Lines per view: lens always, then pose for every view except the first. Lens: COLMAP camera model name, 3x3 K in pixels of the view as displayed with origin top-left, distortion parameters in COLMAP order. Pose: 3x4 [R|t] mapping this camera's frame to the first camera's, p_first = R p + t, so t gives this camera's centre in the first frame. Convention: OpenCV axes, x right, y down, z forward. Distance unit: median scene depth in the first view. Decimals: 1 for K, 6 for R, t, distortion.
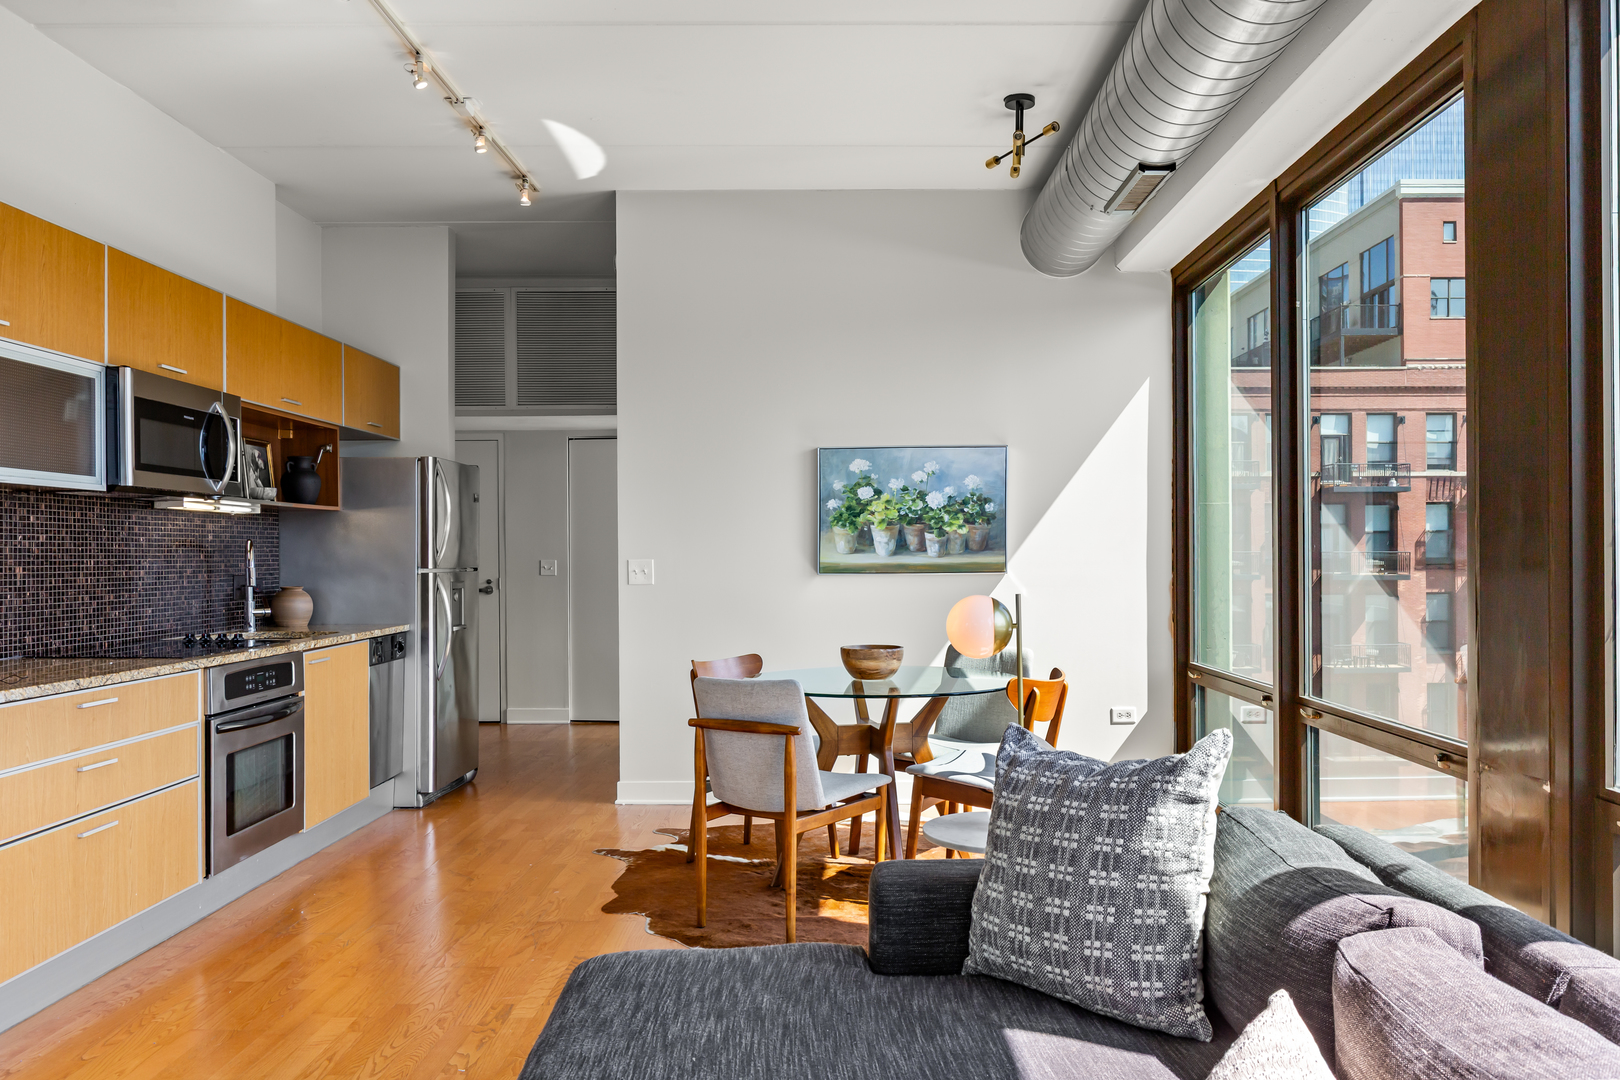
lens RADIAL K [[1164.3, 0, 802.9], [0, 1164.3, 562.9], [0, 0, 1]] dist [-0.004030, -0.002087]
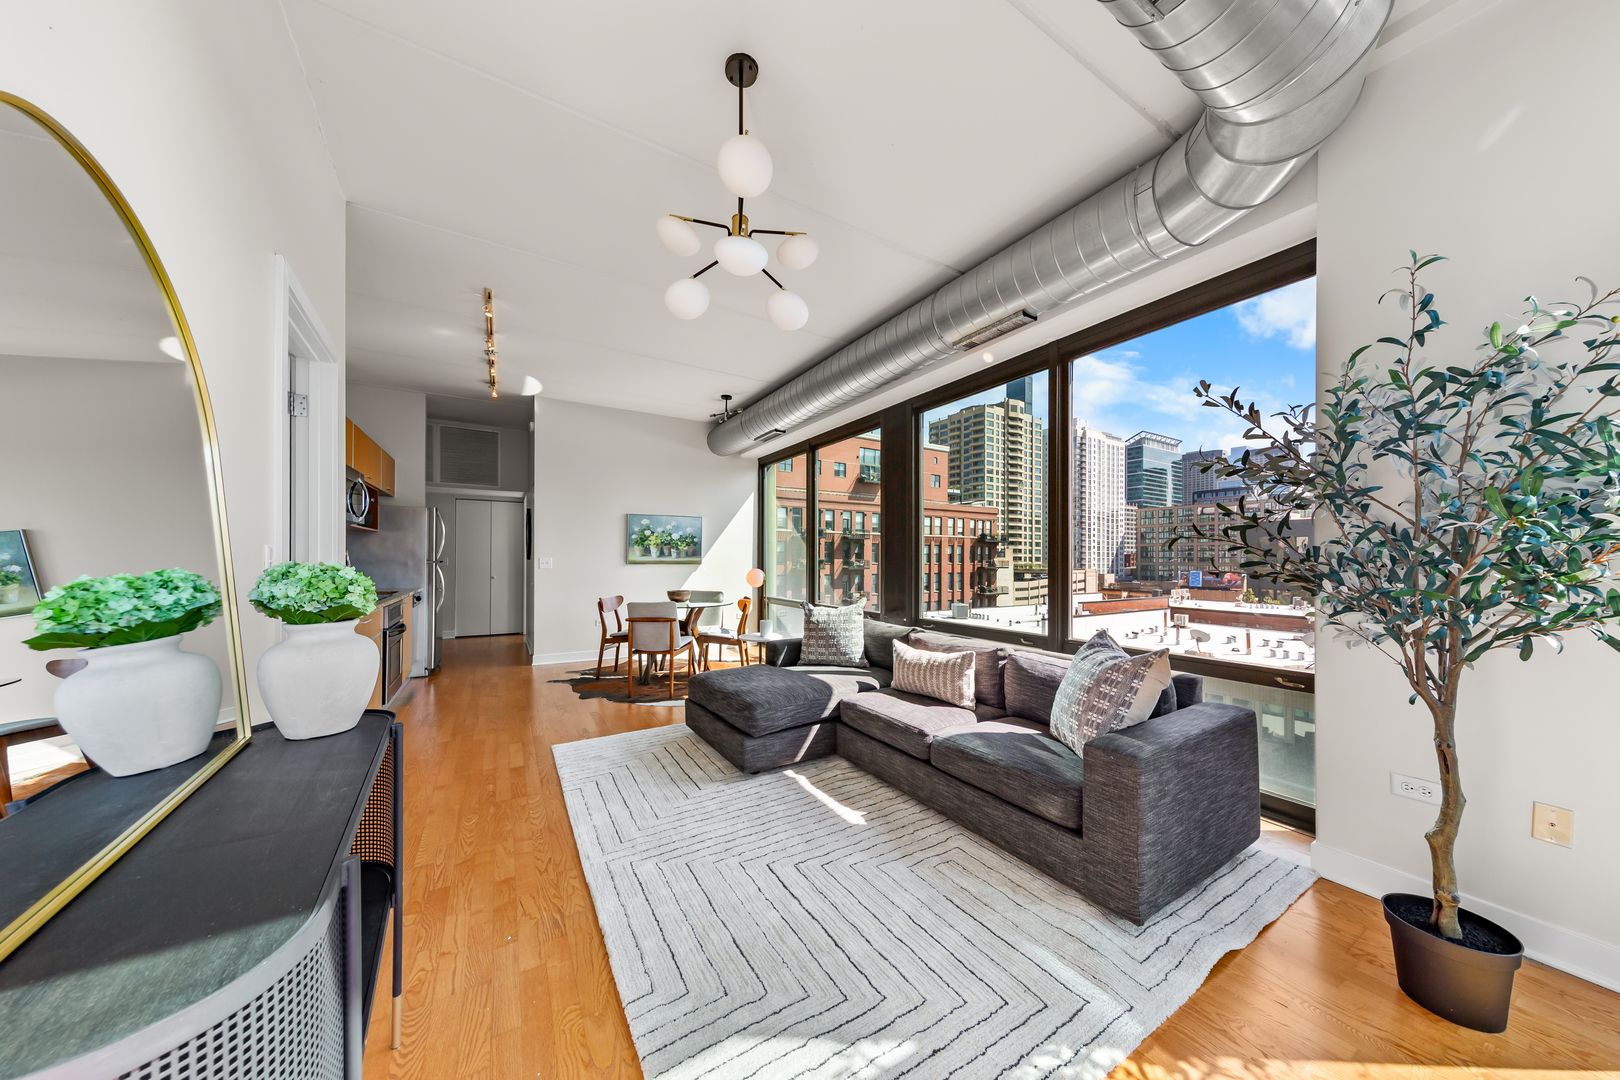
lens RADIAL K [[508.1, 0, 787.0], [0, 508.1, 562.7], [0, 0, 1]] dist [0.011035, -0.000432]
pose [[0.862294, 0.008120, 0.506343, -0.247119], [-0.008272, 0.999964, -0.001950, 0.005016], [-0.506340, -0.002507, 0.862330, -0.109724]]
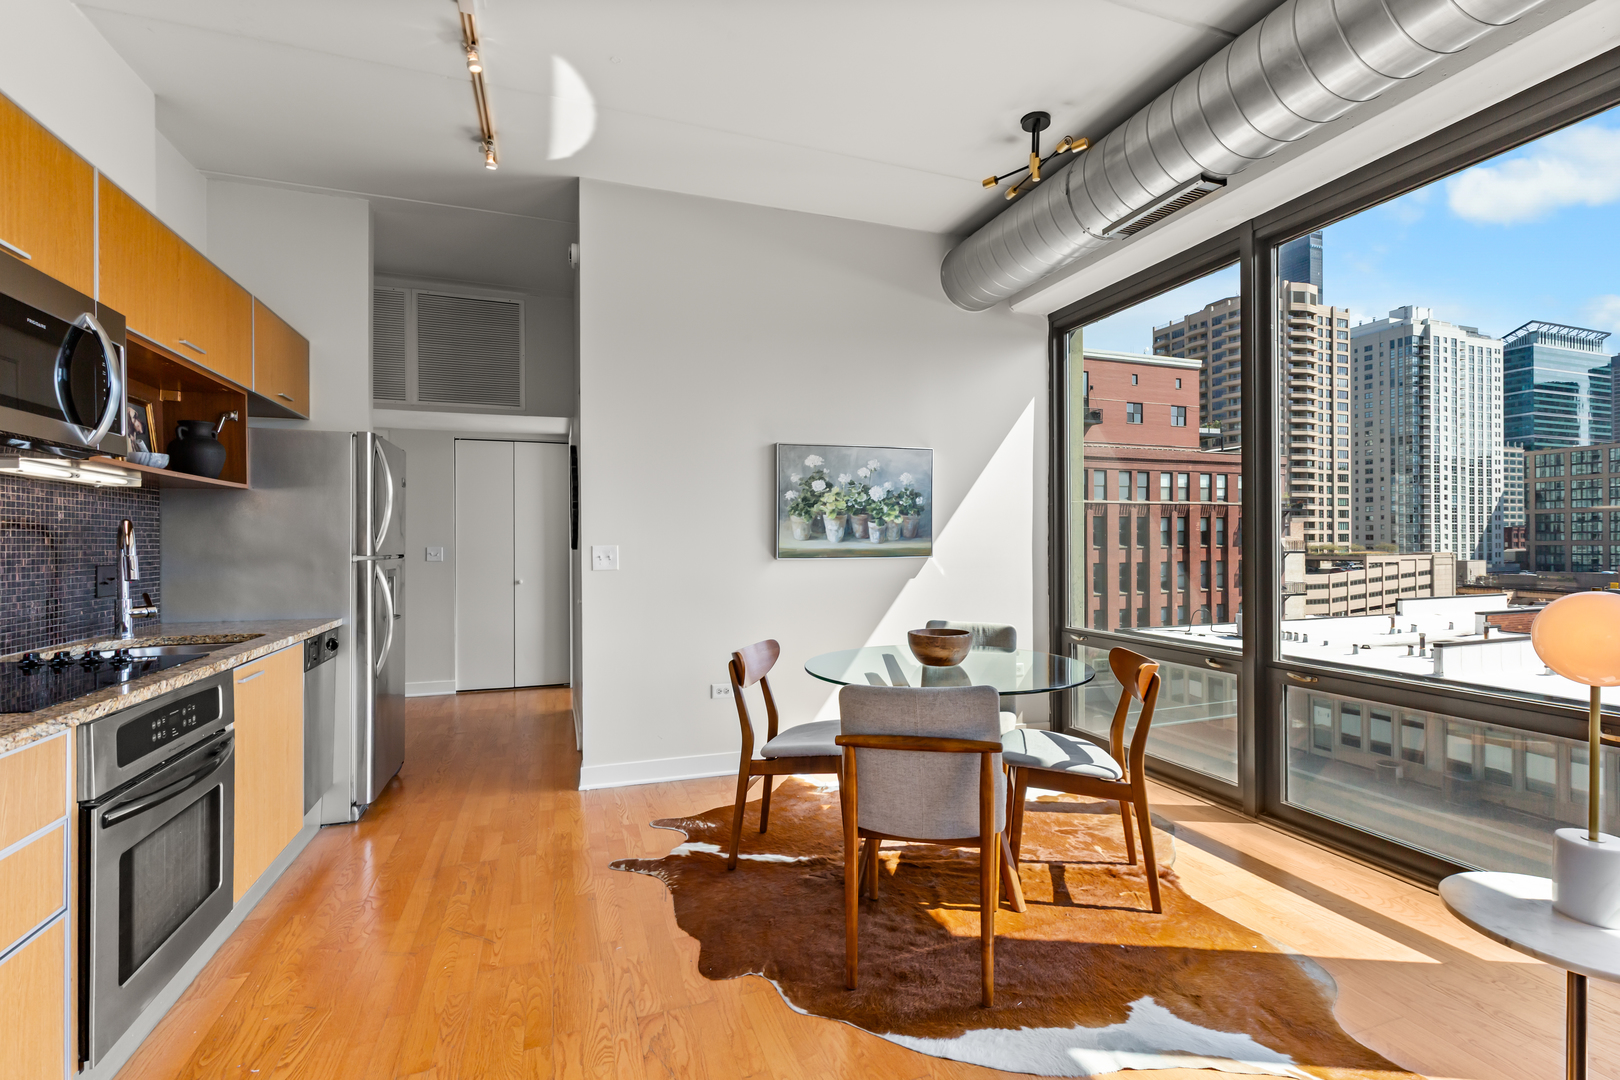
lens RADIAL K [[721.4, 0, 797.7], [0, 721.4, 545.4], [0, 0, 1]] dist [0.007435, -0.004143]
pose [[0.937490, -0.000372, 0.348011, -0.206812], [0.002589, 0.999979, -0.005904, 0.001015], [-0.348002, 0.006436, 0.937472, 0.362845]]
